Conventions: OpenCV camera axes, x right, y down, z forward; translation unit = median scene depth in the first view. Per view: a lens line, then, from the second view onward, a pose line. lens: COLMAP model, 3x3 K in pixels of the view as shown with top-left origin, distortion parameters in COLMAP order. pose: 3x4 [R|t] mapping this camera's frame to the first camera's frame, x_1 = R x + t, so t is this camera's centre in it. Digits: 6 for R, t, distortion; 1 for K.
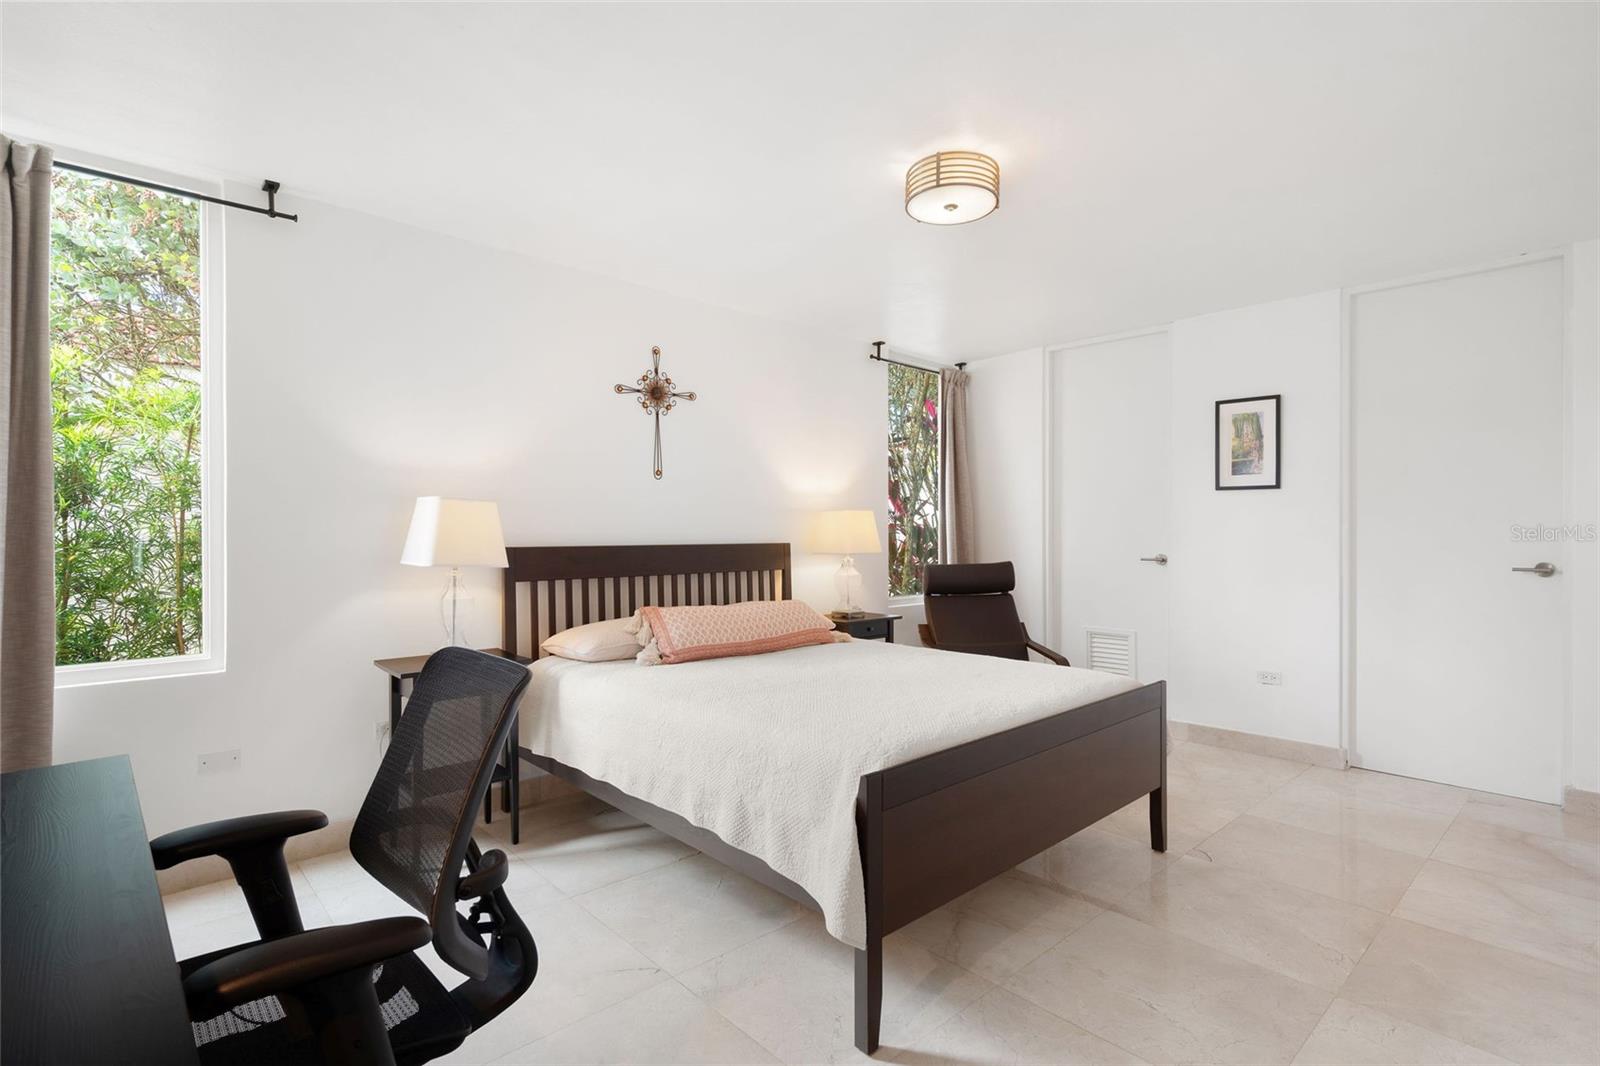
lens RADIAL K [[765.5, 0, 800.0], [0, 765.5, 533.0], [0, 0, 1]] dist [0.002055, 0.000507]
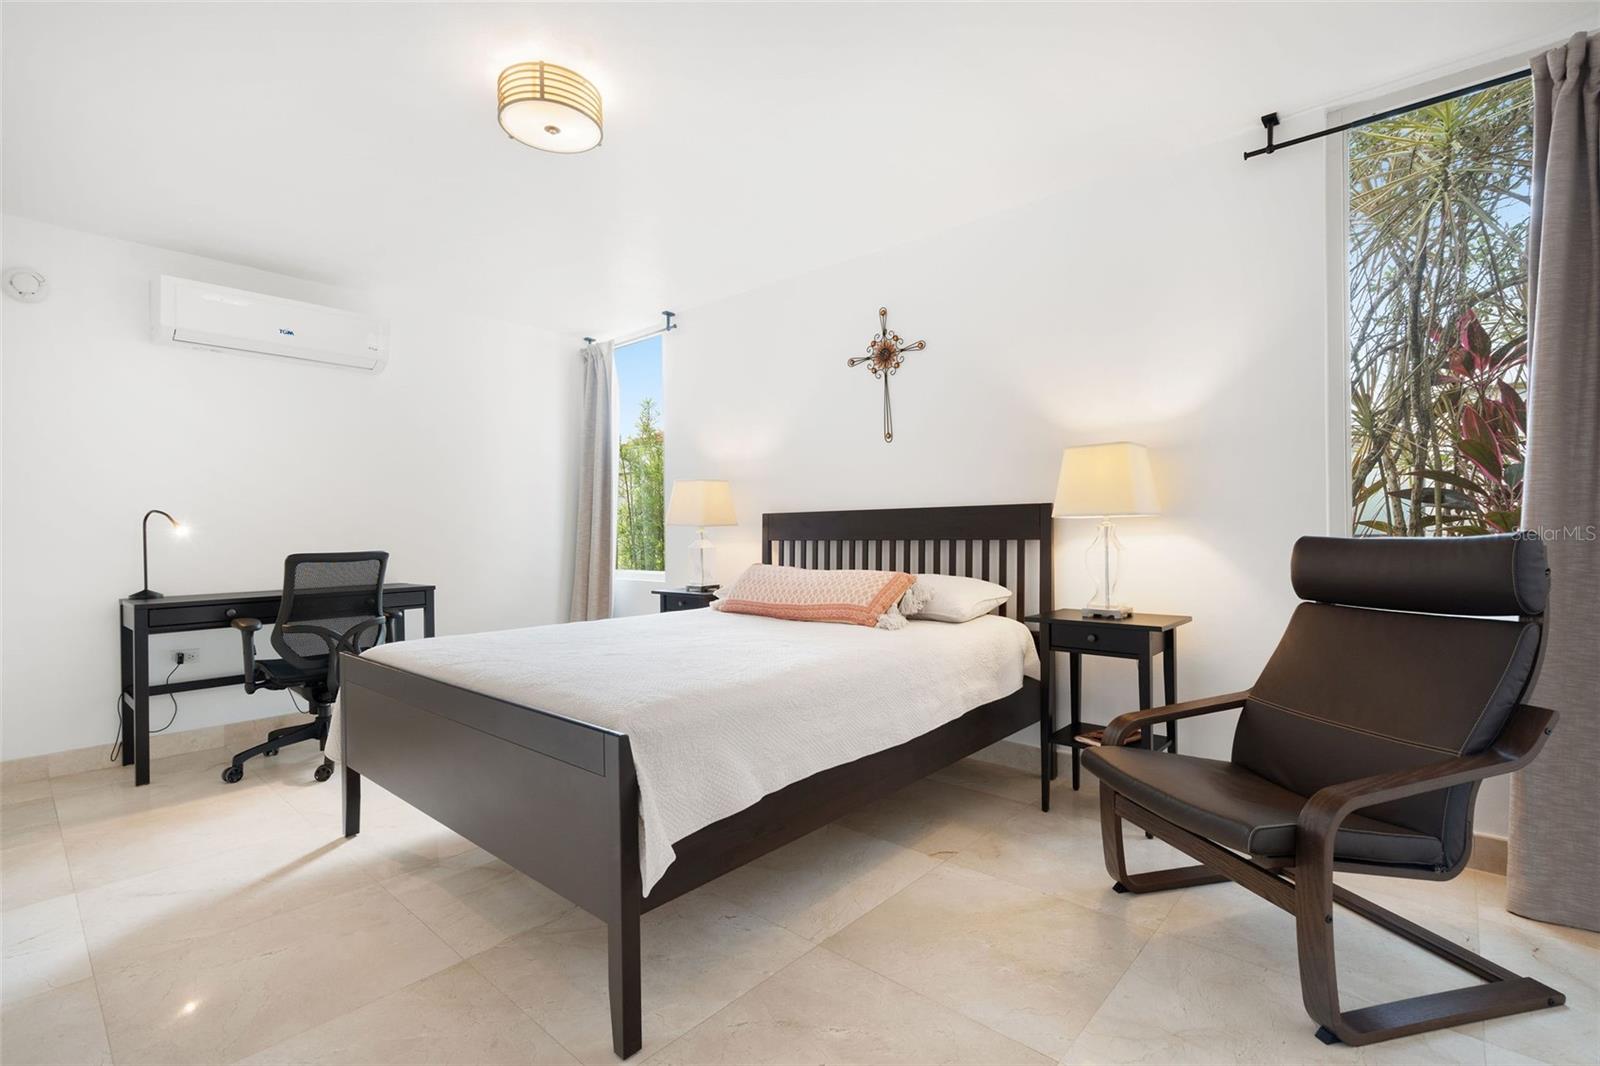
lens RADIAL K [[728.4, 0, 796.4], [0, 728.4, 530.5], [0, 0, 1]] dist [0.000999, 0.000192]
pose [[0.105394, 0.005102, -0.994417, 0.730936], [0.016813, 0.999835, 0.006912, 0.034394], [0.994288, -0.017448, 0.105290, 0.784853]]
